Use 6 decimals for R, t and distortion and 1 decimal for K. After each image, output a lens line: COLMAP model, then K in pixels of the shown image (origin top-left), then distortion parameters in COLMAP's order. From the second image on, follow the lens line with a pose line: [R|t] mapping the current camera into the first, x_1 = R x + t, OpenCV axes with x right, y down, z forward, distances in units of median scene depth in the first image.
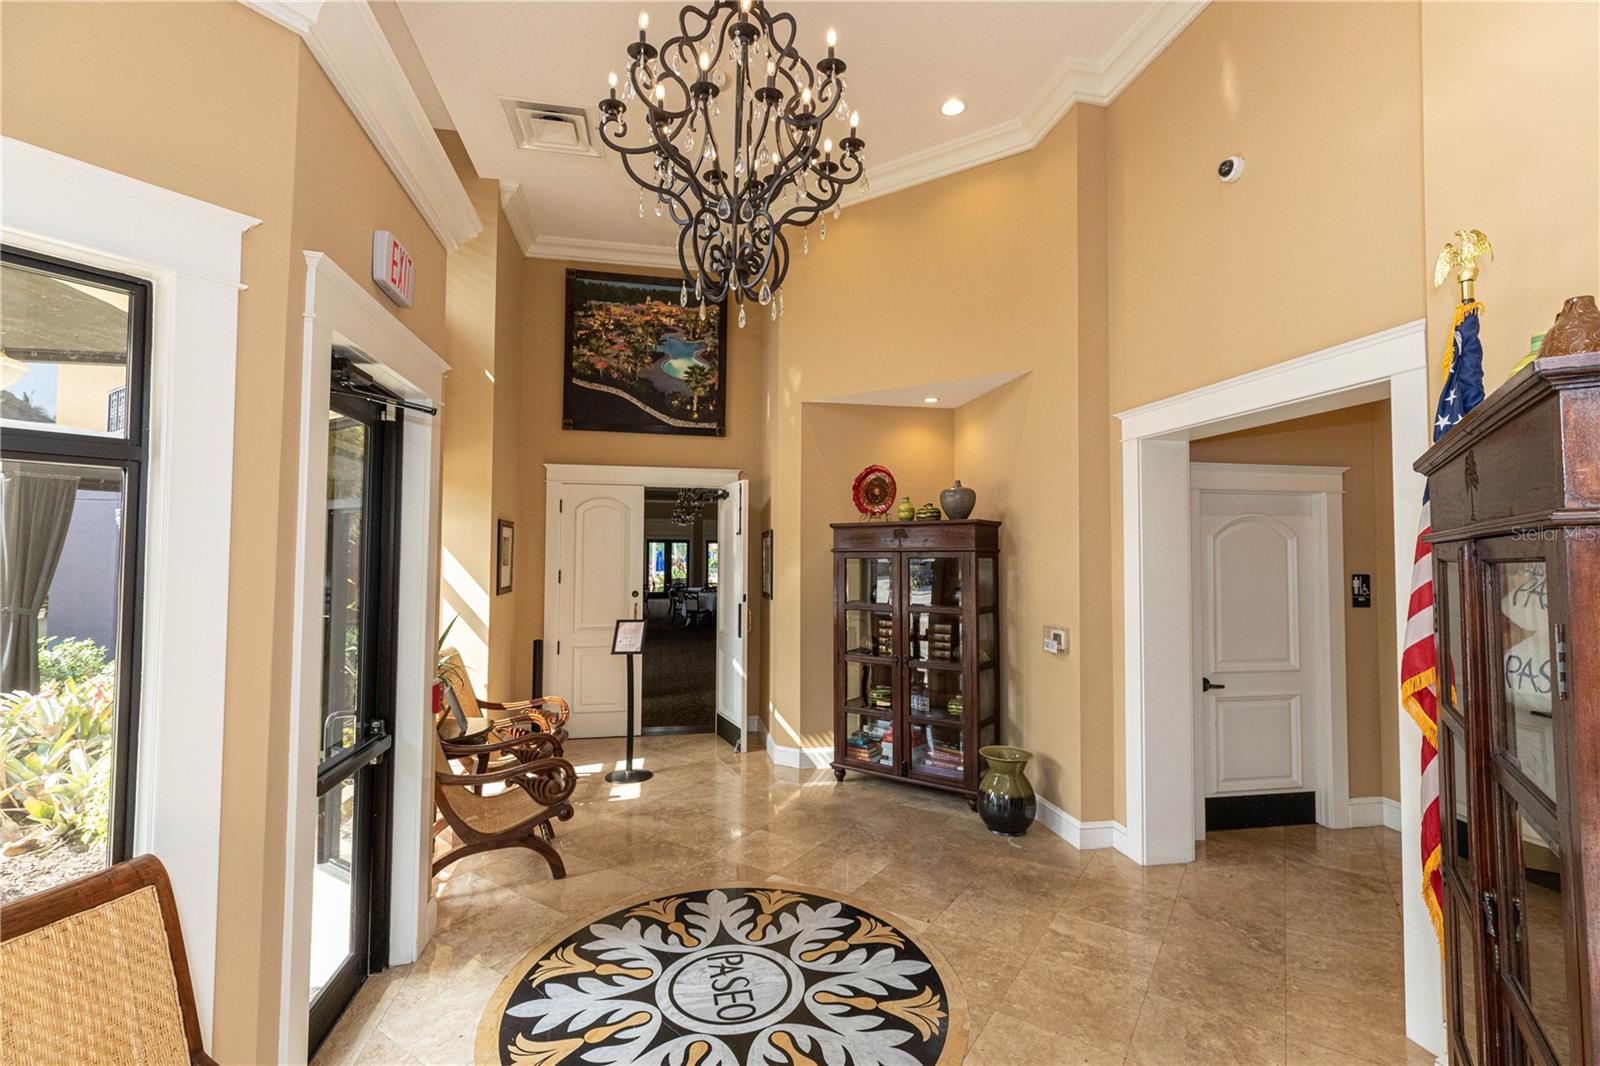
lens RADIAL K [[712.2, 0, 800.0], [0, 712.2, 533.0], [0, 0, 1]] dist [-0.000380, 0.000754]
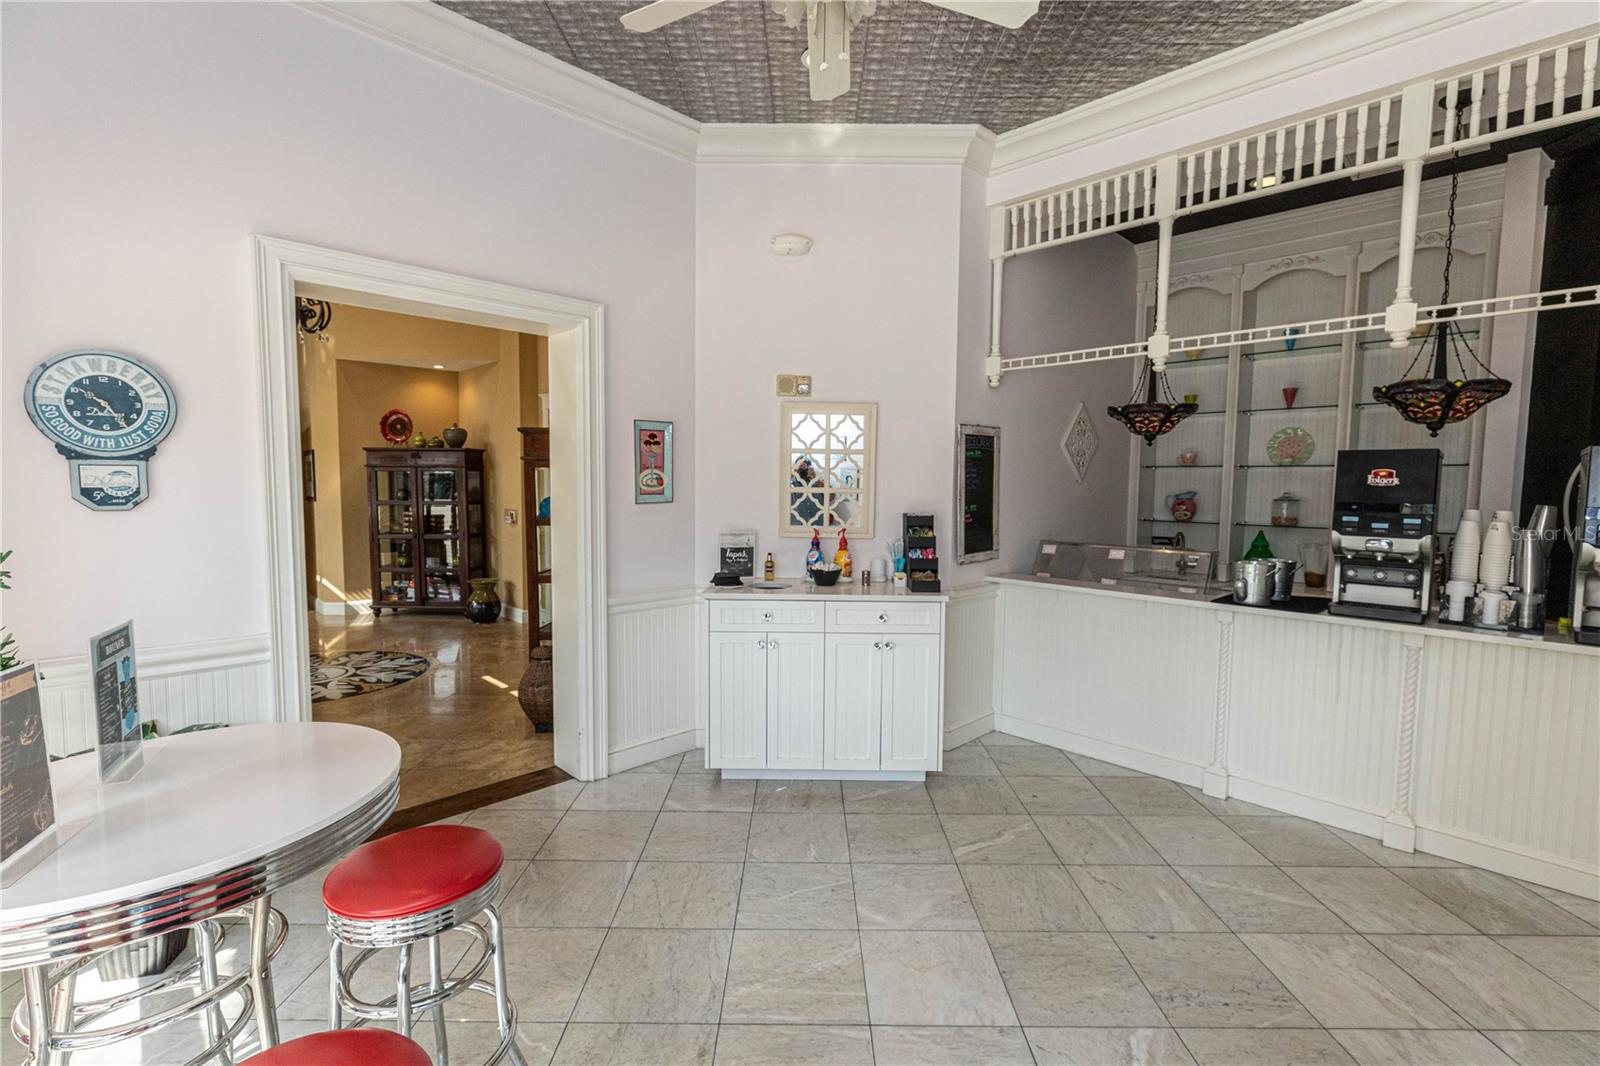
lens RADIAL K [[712.2, 0, 800.0], [0, 712.2, 533.0], [0, 0, 1]] dist [-0.000380, 0.000754]
pose [[0.829361, -0.037948, 0.557422, -0.036683], [-0.023975, 0.994355, 0.103365, -0.010957], [-0.558198, -0.099091, 0.823769, -0.747742]]
